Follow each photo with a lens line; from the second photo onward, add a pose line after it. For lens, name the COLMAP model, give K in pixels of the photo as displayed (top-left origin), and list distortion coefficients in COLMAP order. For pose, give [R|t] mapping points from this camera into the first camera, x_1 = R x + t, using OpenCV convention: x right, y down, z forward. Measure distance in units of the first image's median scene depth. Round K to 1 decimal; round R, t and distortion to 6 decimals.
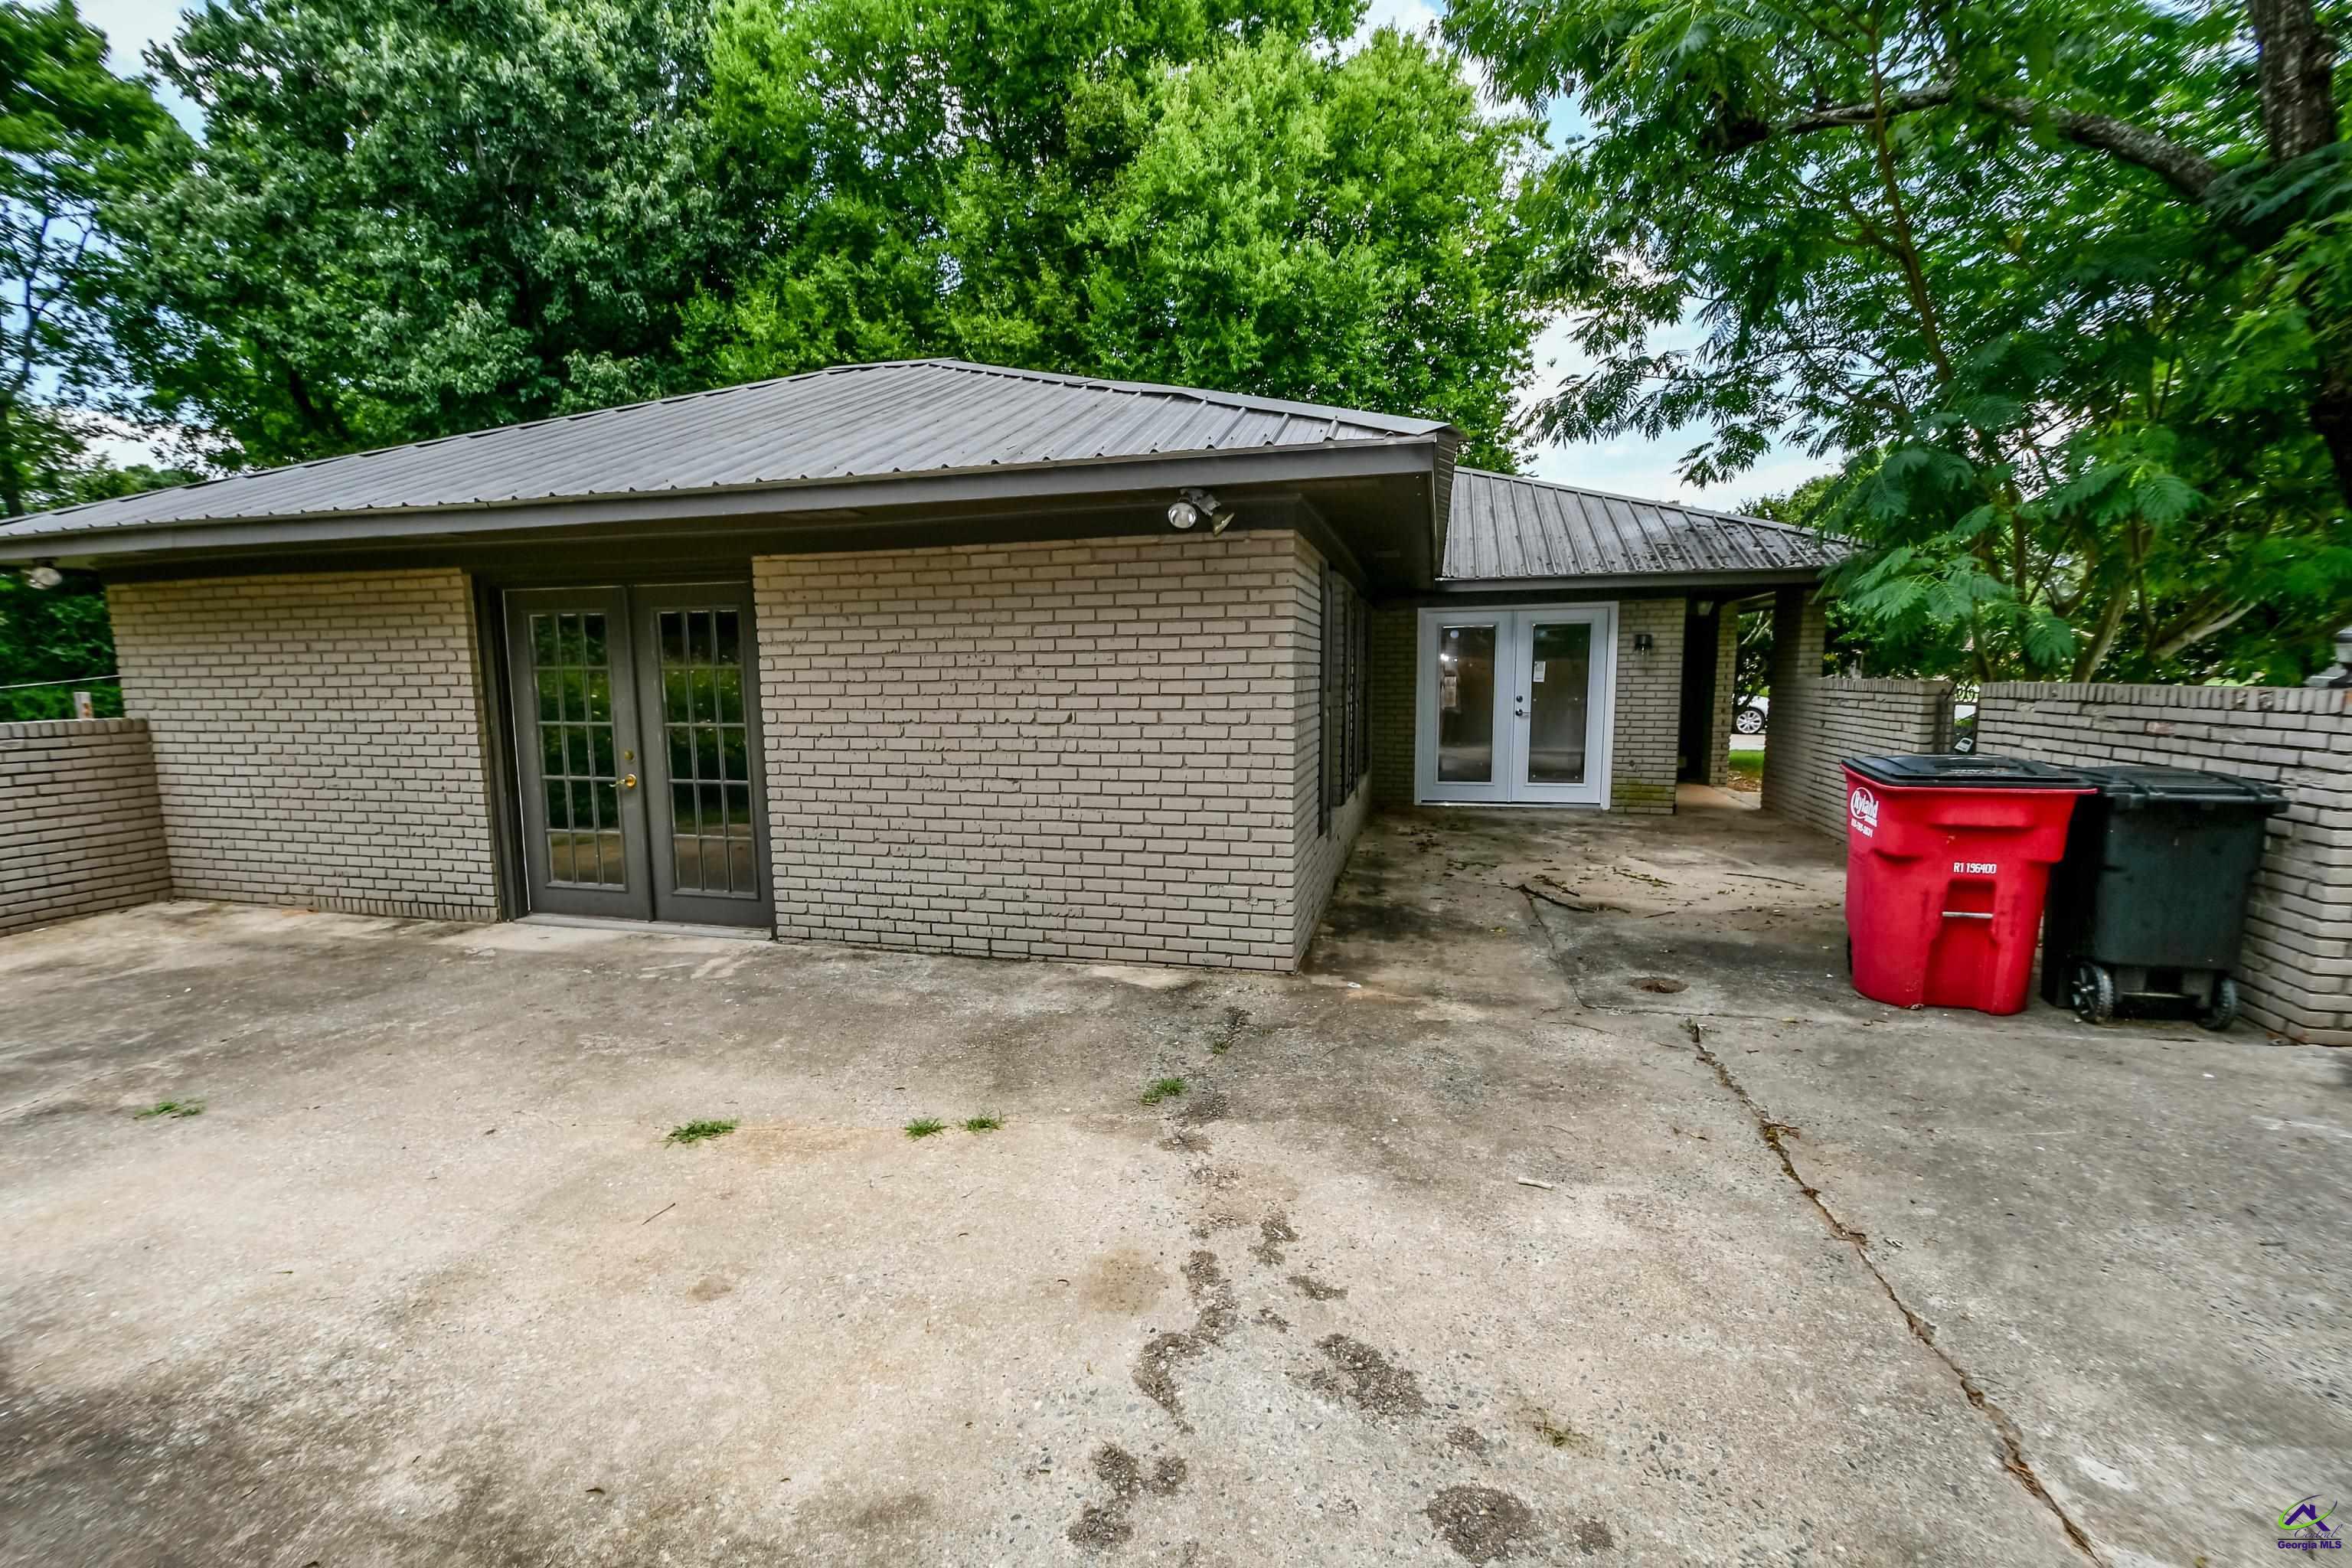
lens RADIAL K [[1026.7, 0, 1149.6], [0, 1026.7, 818.7], [0, 0, 1]] dist [0.009181, -0.008092]
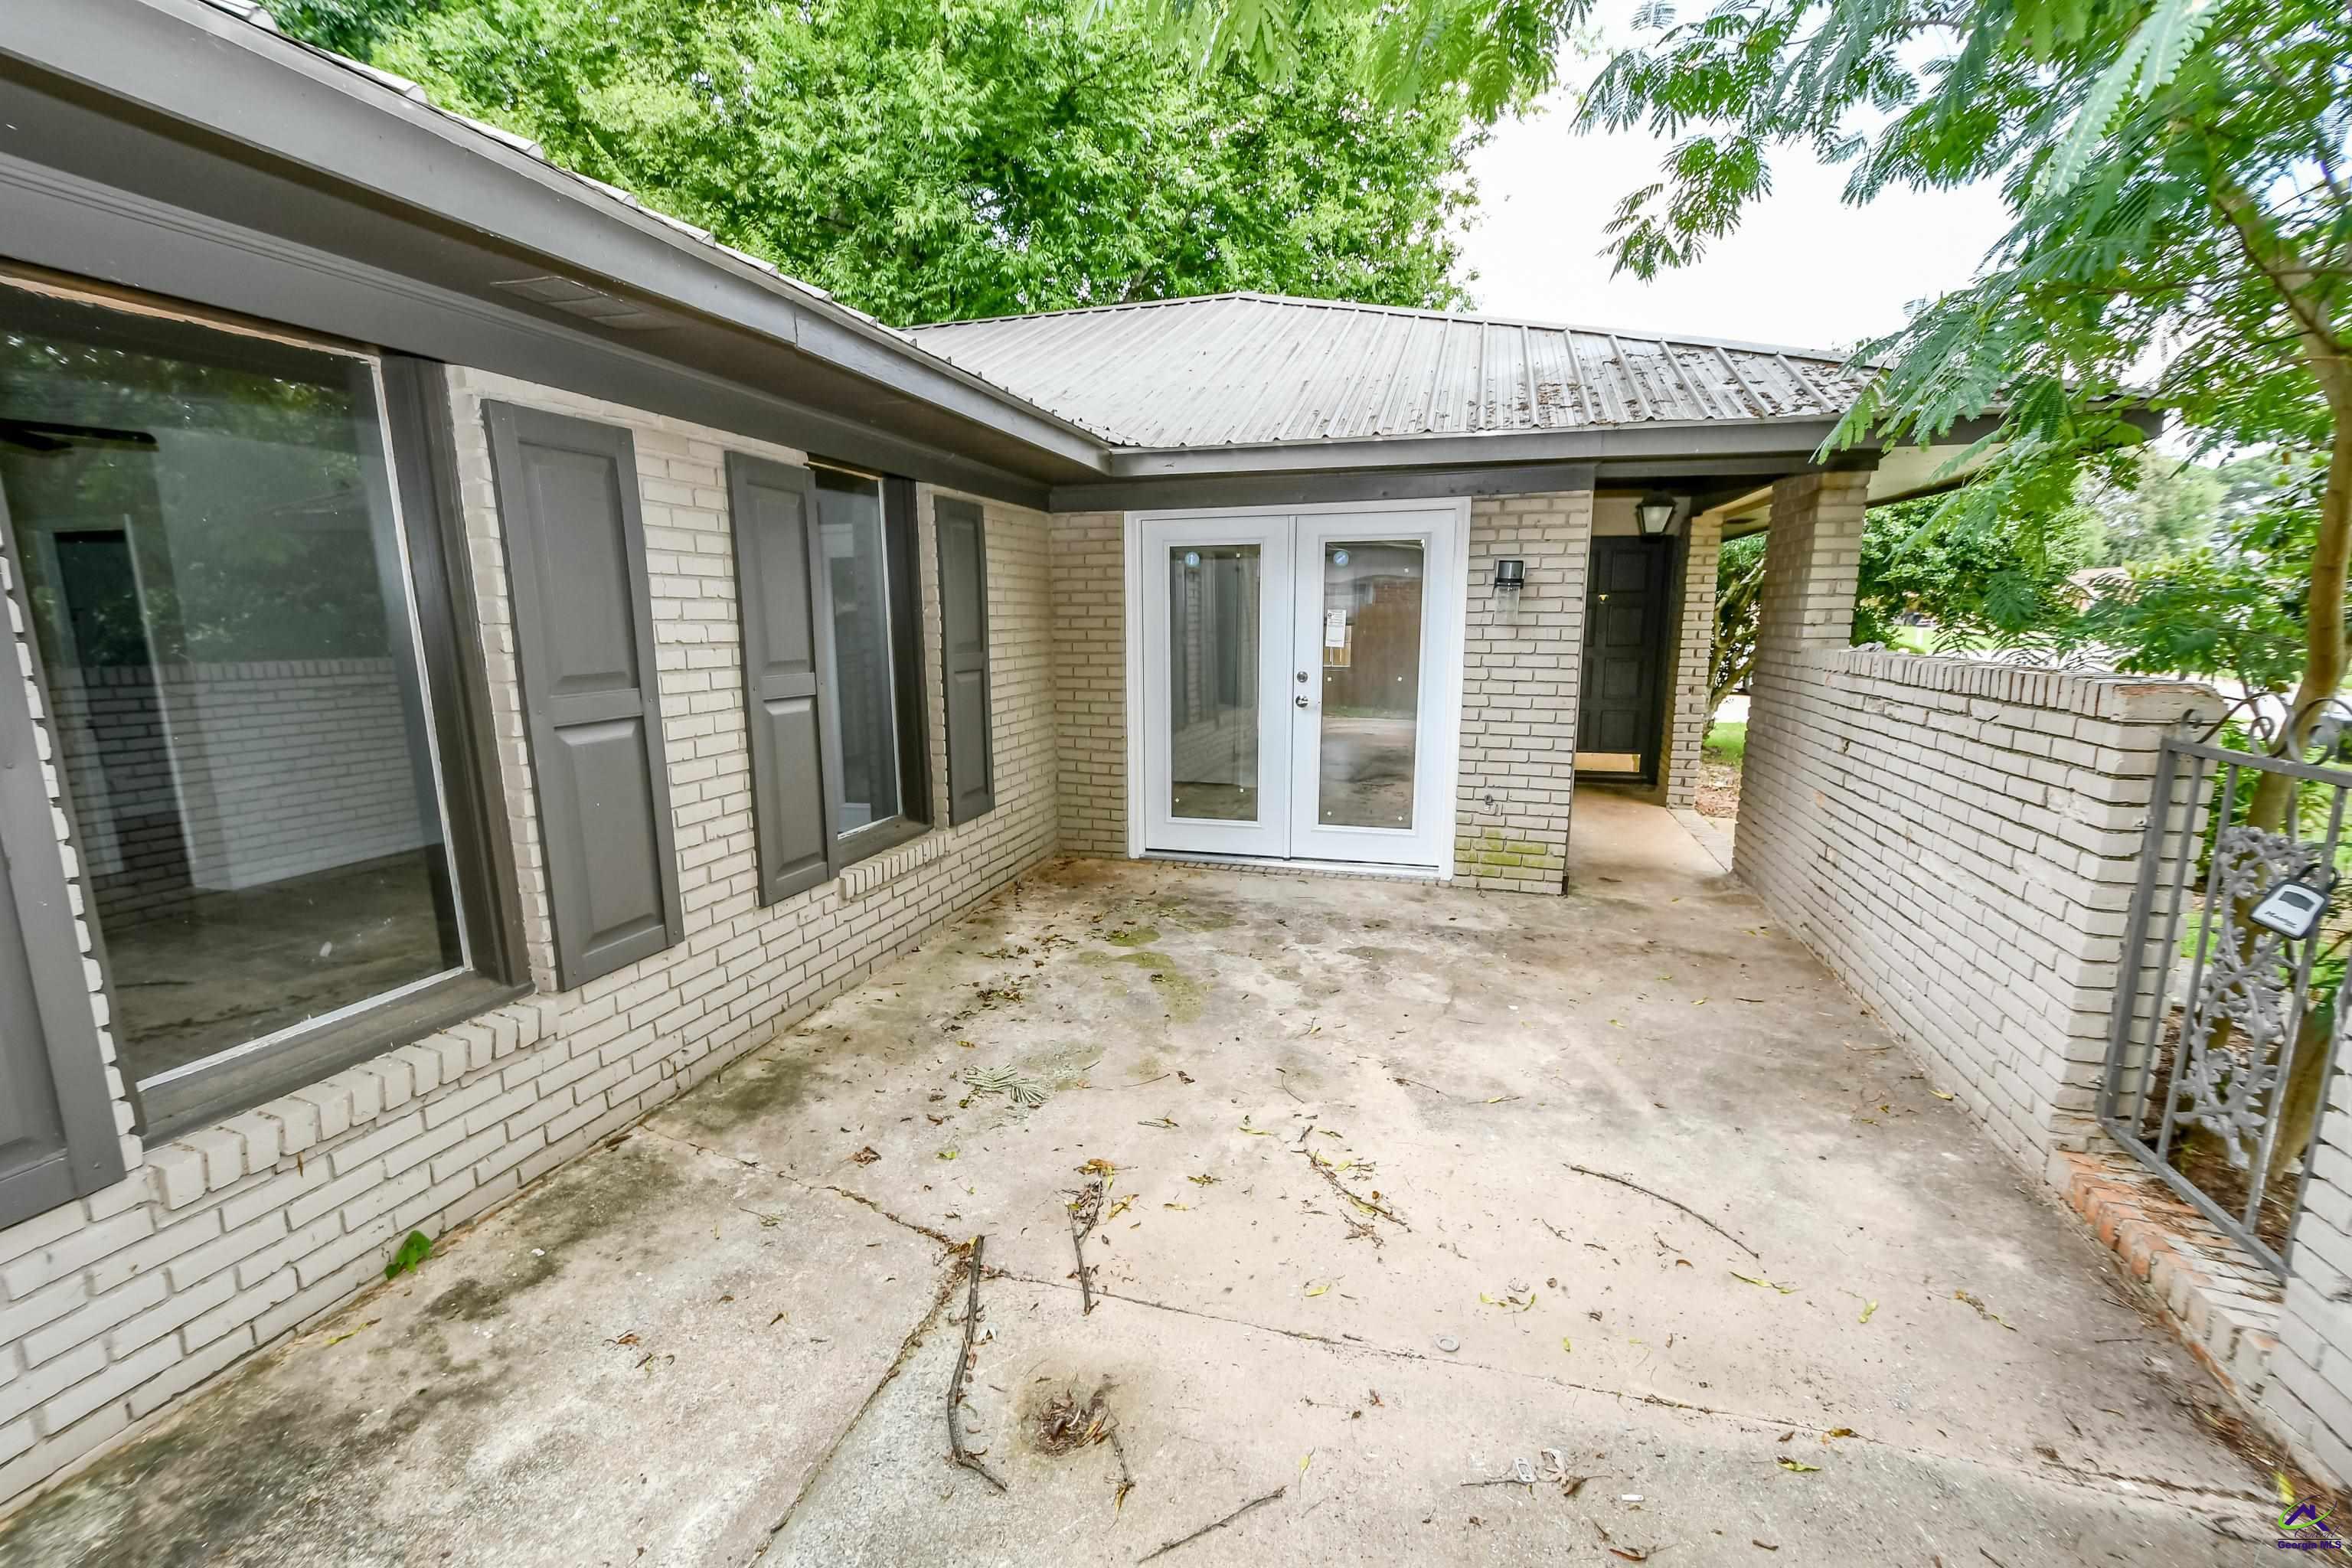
lens RADIAL K [[1026.7, 0, 1149.6], [0, 1026.7, 818.7], [0, 0, 1]] dist [0.009181, -0.008092]
pose [[0.999742, 0.012793, -0.018775, 0.300548], [-0.011681, 0.998237, 0.058193, -0.074001], [0.019486, -0.057959, 0.998129, 0.453788]]
